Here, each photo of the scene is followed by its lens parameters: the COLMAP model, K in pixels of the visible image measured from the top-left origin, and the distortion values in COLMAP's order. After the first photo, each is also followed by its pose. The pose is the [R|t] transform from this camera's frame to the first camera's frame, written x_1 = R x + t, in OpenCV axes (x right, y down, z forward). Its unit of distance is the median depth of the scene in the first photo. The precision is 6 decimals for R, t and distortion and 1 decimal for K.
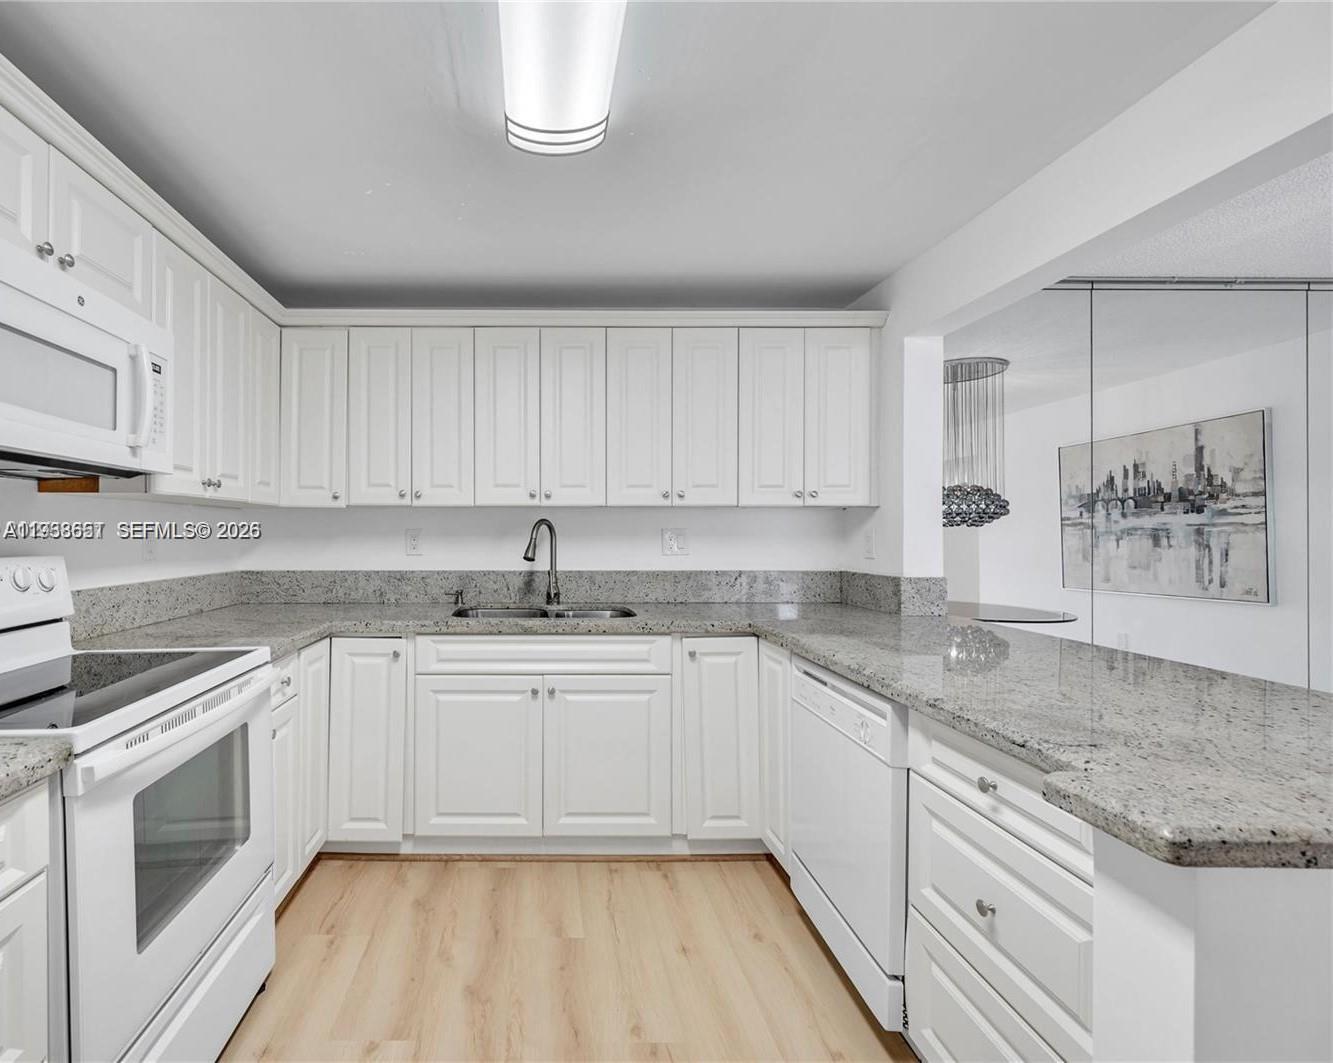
lens RADIAL K [[579.8, 0, 665.6], [0, 579.8, 531.1], [0, 0, 1]] dist [-0.000659, 0.000481]
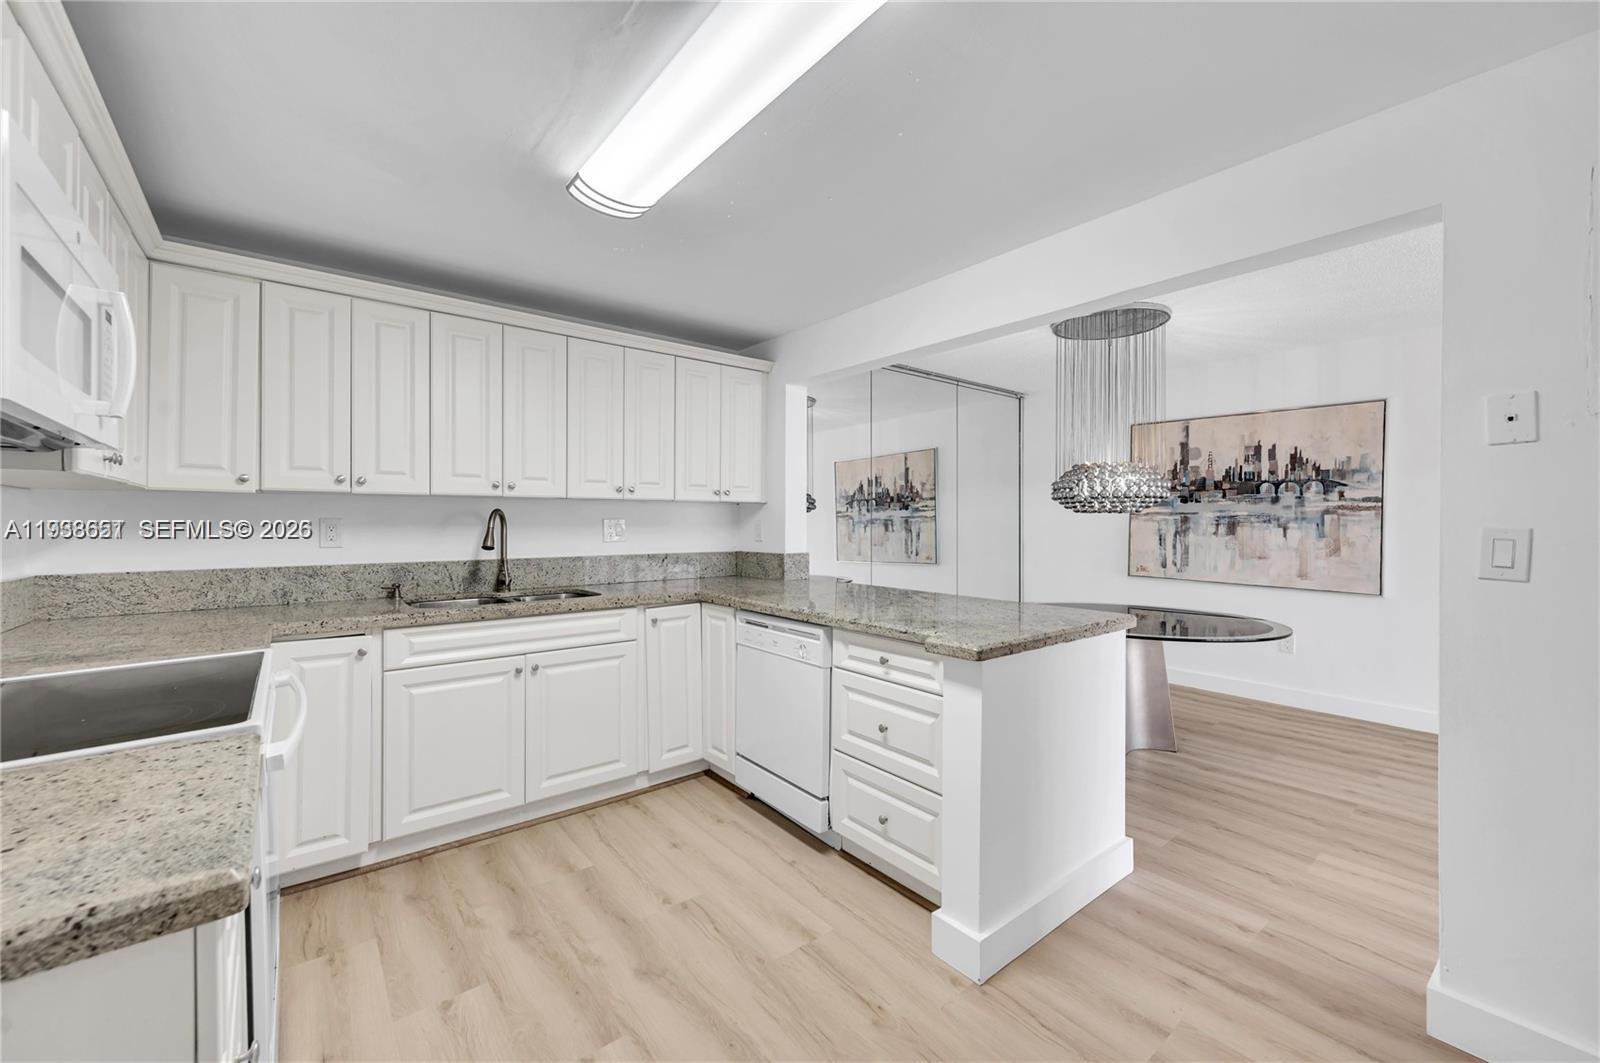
lens RADIAL K [[630.6, 0, 799.7], [0, 630.6, 523.9], [0, 0, 1]] dist [-0.001807, 0.000896]
pose [[0.779640, -0.002183, 0.626224, -0.526507], [-0.000575, 0.999991, 0.004202, 0.000567], [-0.626227, -0.003636, 0.779632, -0.222533]]
